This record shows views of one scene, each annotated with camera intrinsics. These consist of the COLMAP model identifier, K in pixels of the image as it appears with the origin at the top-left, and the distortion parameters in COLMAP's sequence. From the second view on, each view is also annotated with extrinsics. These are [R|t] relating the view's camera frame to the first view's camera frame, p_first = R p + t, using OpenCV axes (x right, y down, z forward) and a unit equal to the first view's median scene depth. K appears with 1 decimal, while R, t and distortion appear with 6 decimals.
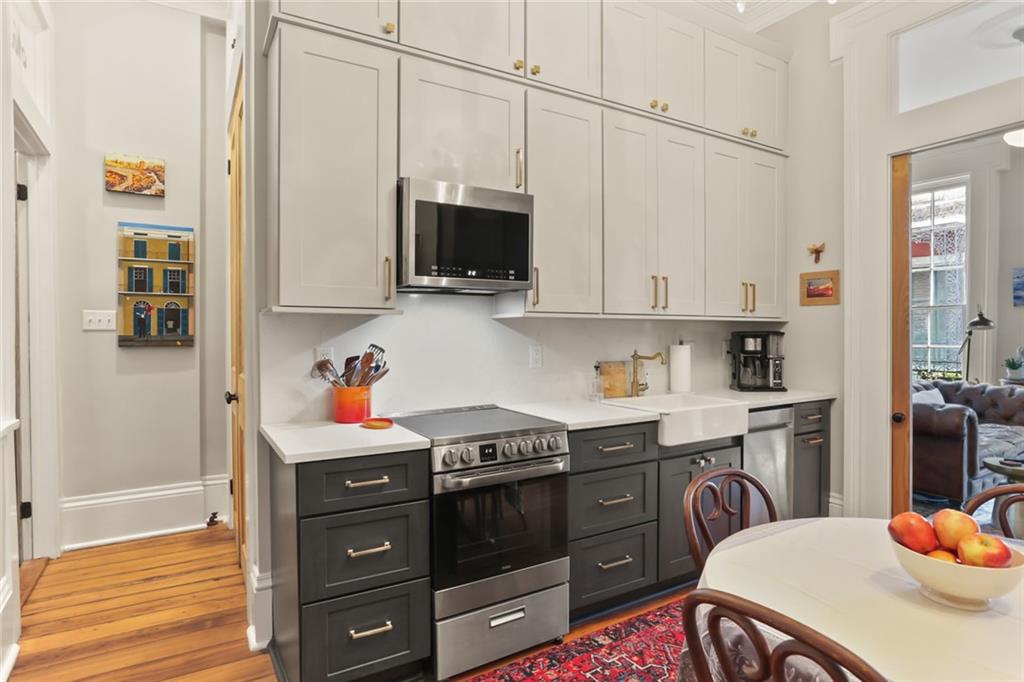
lens RADIAL K [[558.8, 0, 514.4], [0, 558.8, 336.5], [0, 0, 1]] dist [-0.061039, 0.036182]
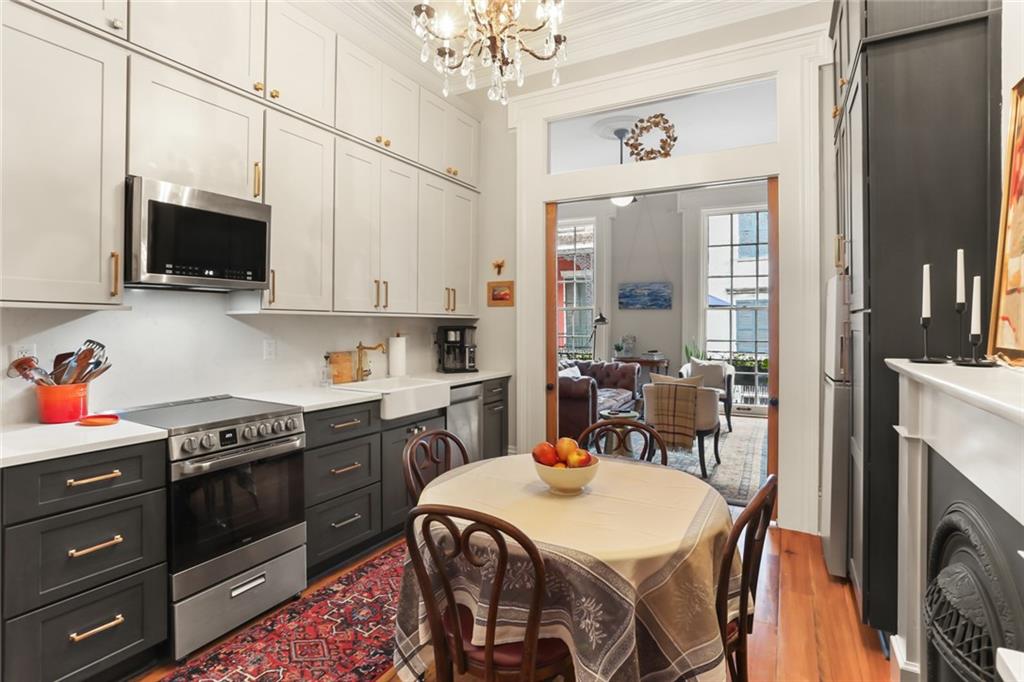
lens RADIAL K [[507.5, 0, 514.2], [0, 507.5, 323.0], [0, 0, 1]] dist [-0.046602, 0.034310]
pose [[0.867424, 0.003920, 0.497555, -0.044193], [0.001546, 0.999943, -0.010573, -0.005233], [-0.497568, 0.009941, 0.867368, -0.123458]]
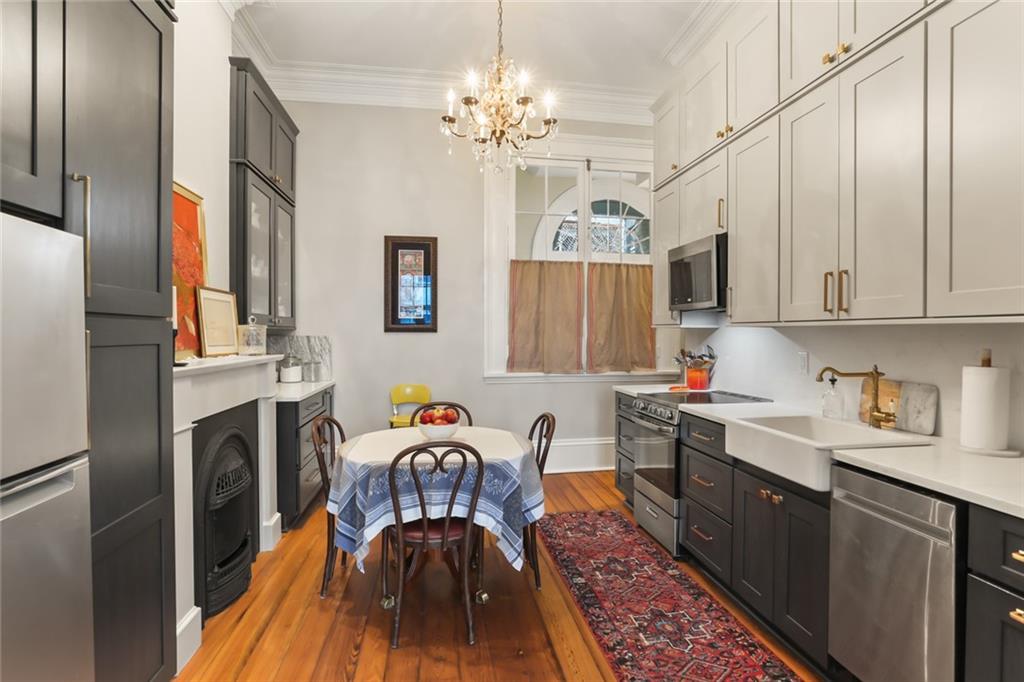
lens RADIAL K [[554.3, 0, 512.0], [0, 554.3, 341.0], [0, 0, 1]] dist [-0.000435, -0.000125]
pose [[-0.400884, 0.013493, -0.916029, 1.430837], [-0.011469, 0.999739, 0.019745, -0.023279], [0.916057, 0.018422, -0.400625, 1.093138]]
